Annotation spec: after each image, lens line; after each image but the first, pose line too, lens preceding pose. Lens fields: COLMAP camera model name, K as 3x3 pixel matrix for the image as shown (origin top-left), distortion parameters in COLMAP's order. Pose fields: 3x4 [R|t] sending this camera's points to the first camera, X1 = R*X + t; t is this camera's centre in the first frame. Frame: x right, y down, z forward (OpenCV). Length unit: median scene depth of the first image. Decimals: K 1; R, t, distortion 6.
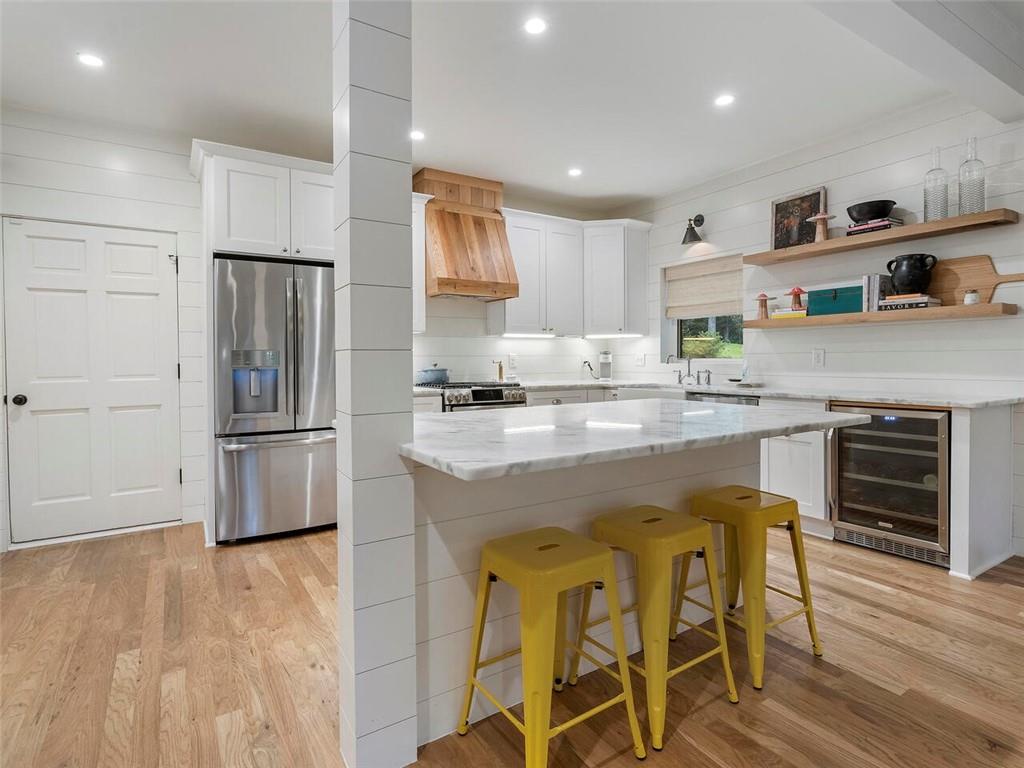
lens RADIAL K [[536.4, 0, 509.2], [0, 536.4, 370.8], [0, 0, 1]] dist [-0.002478, 0.000444]
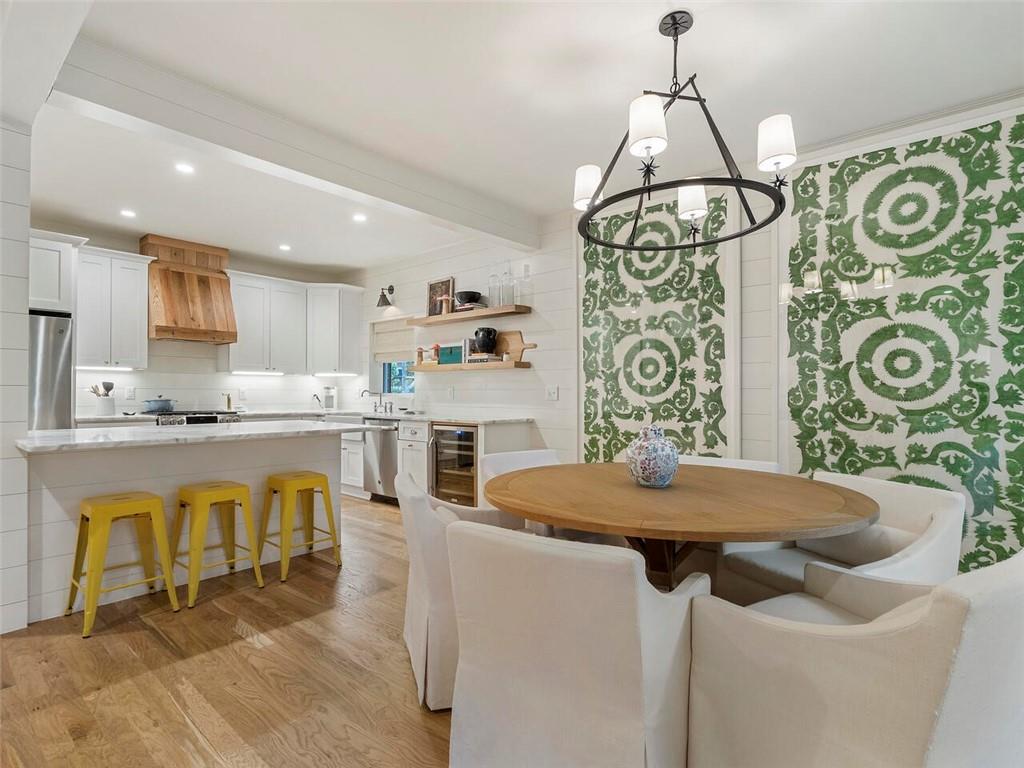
lens RADIAL K [[529.8, 0, 505.6], [0, 529.8, 389.7], [0, 0, 1]] dist [-0.004337, 0.002985]
pose [[0.958703, 0.011253, 0.284187, 0.291206], [-0.003133, 0.999574, -0.029012, 0.006732], [-0.284392, 0.026924, 0.958330, -0.385283]]
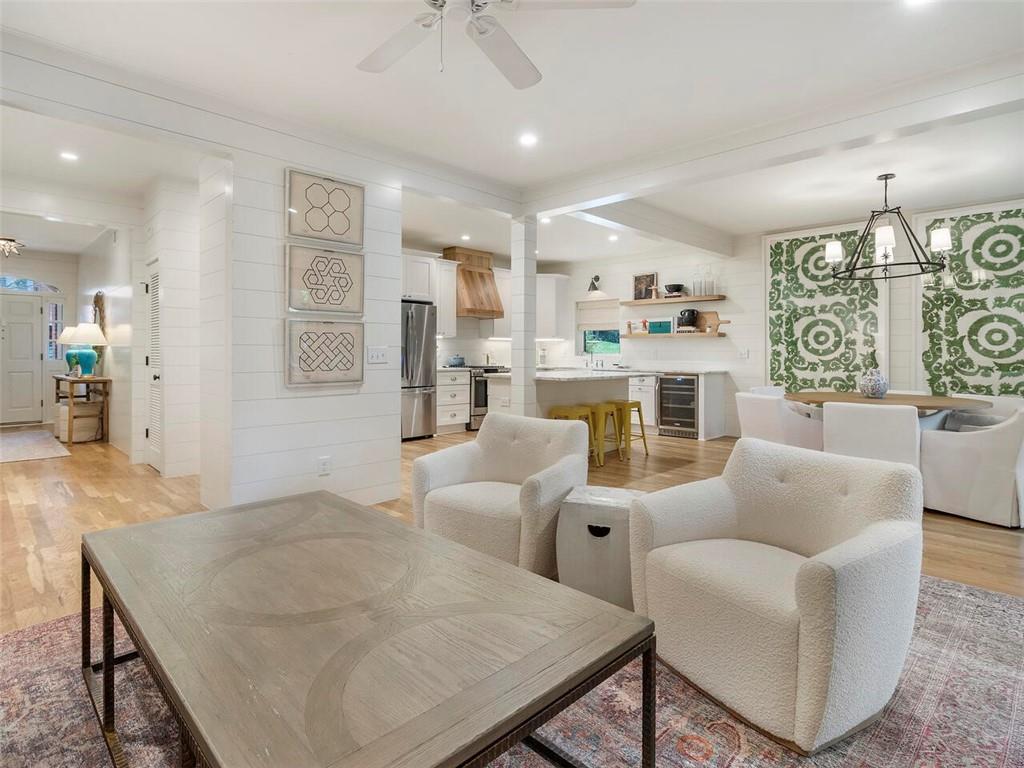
lens RADIAL K [[541.0, 0, 510.5], [0, 541.0, 350.4], [0, 0, 1]] dist [0.003713, 0.000557]
pose [[0.973715, 0.013239, 0.227384, -0.405519], [-0.006833, 0.999558, -0.028936, 0.025313], [-0.227666, 0.026622, 0.973375, -0.841454]]
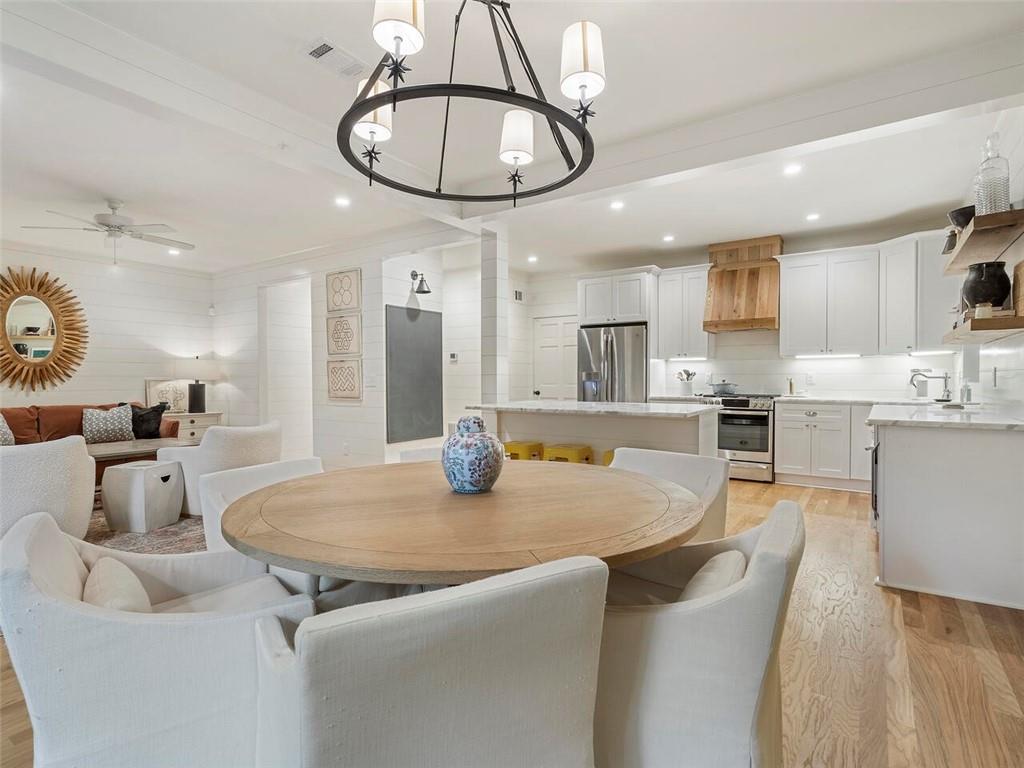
lens RADIAL K [[533.6, 0, 513.7], [0, 533.6, 386.7], [0, 0, 1]] dist [0.012020, 0.000655]
pose [[0.408292, 0.020567, -0.912620, 0.991487], [-0.019764, 0.999711, 0.013688, -0.003988], [0.912637, 0.012448, 0.408581, -0.073338]]
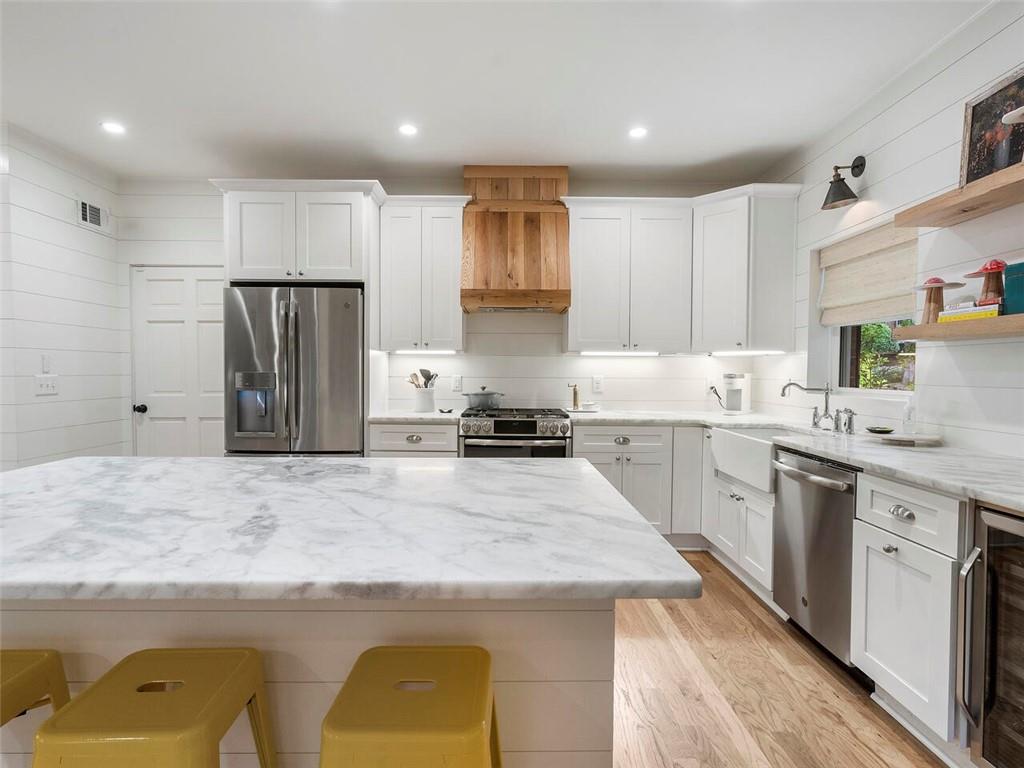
lens RADIAL K [[525.1, 0, 505.9], [0, 525.1, 388.1], [0, 0, 1]] dist [-0.002735, 0.001074]
pose [[0.849570, 0.029122, -0.526672, 0.381493], [-0.023018, 0.999570, 0.018141, -0.029763], [0.526974, -0.003289, 0.849875, 0.308857]]
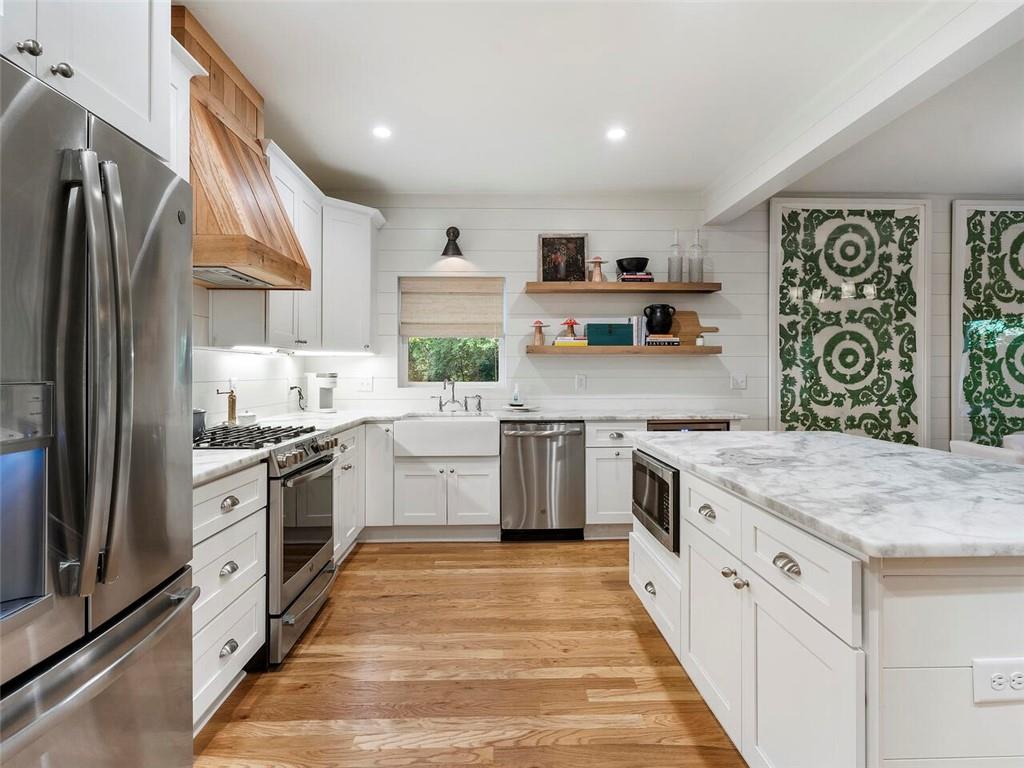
lens RADIAL K [[547.5, 0, 511.8], [0, 547.5, 370.5], [0, 0, 1]] dist [0.001023, 0.001446]
pose [[0.498589, 0.009371, 0.866788, -0.466259], [0.017423, 0.999631, -0.020828, -0.025936], [-0.866663, 0.025487, 0.498242, 0.511761]]
